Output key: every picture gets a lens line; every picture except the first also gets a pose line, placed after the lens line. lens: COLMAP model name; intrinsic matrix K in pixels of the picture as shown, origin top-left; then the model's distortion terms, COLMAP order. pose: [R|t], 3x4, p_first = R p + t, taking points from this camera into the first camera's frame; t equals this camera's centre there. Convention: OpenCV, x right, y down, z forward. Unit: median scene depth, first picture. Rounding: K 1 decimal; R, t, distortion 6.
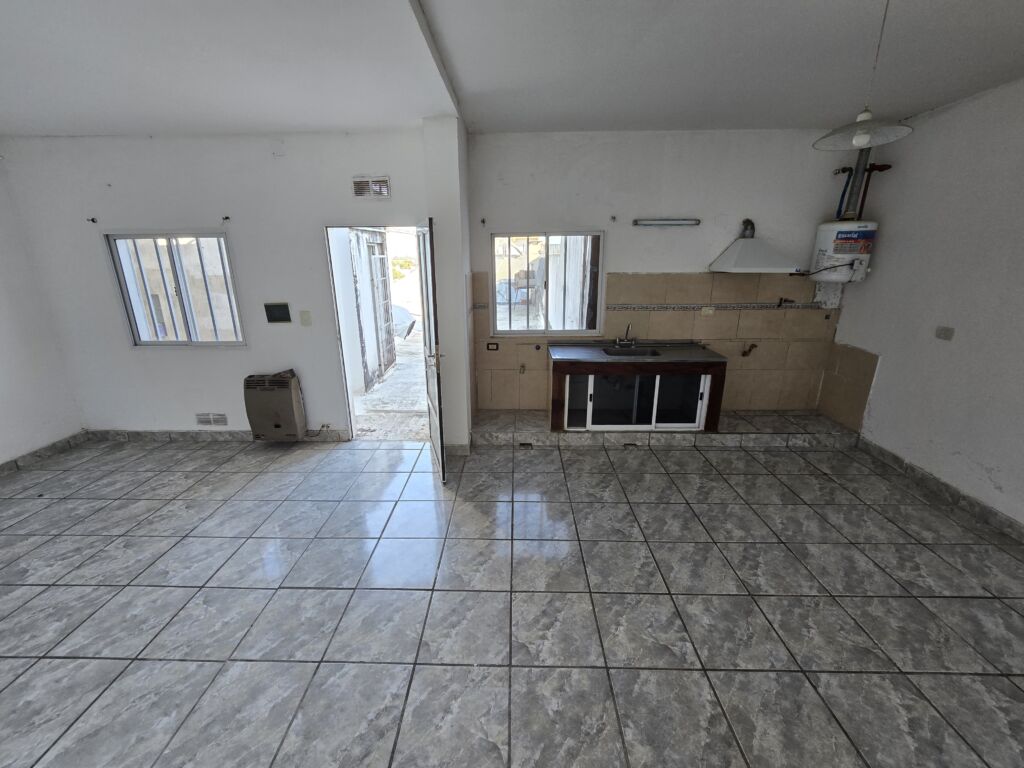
lens RADIAL K [[422.5, 0, 505.9], [0, 422.5, 376.1], [0, 0, 1]] dist [-0.004823, 0.001909]
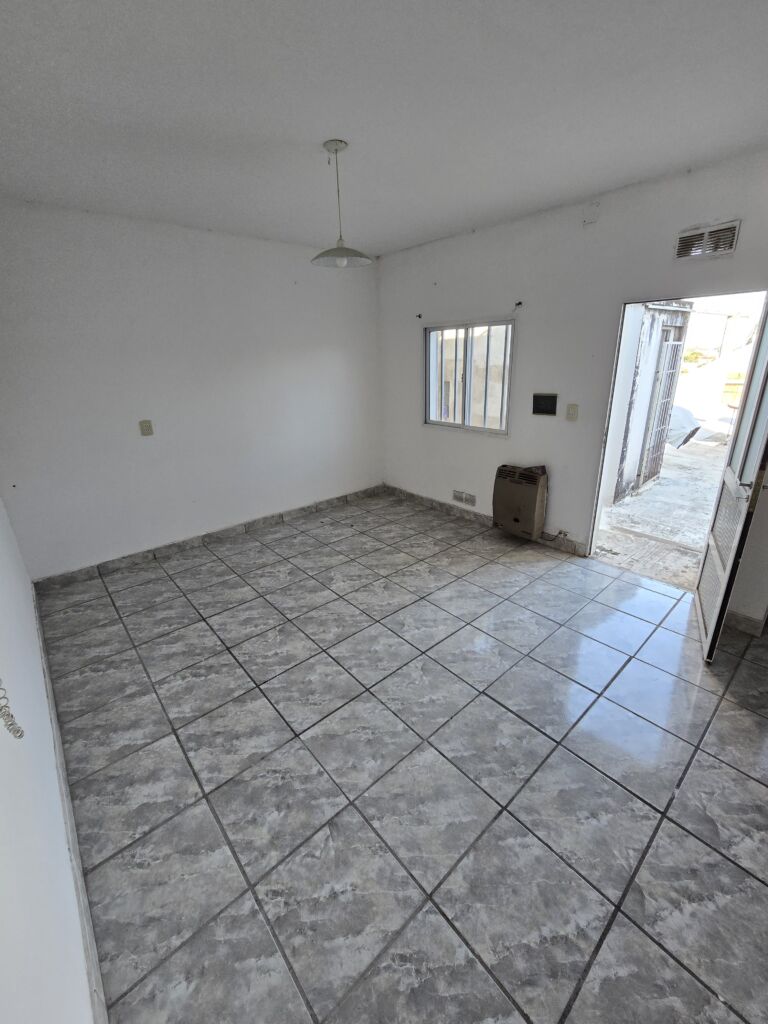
lens RADIAL K [[422.5, 0, 381.7], [0, 422.5, 507.2], [0, 0, 1]] dist [-0.004823, 0.001909]
pose [[0.669447, 0.241563, -0.702487, -0.080402], [-0.182017, 0.970165, 0.160154, -0.014315], [0.720216, 0.020650, 0.693443, 0.107784]]
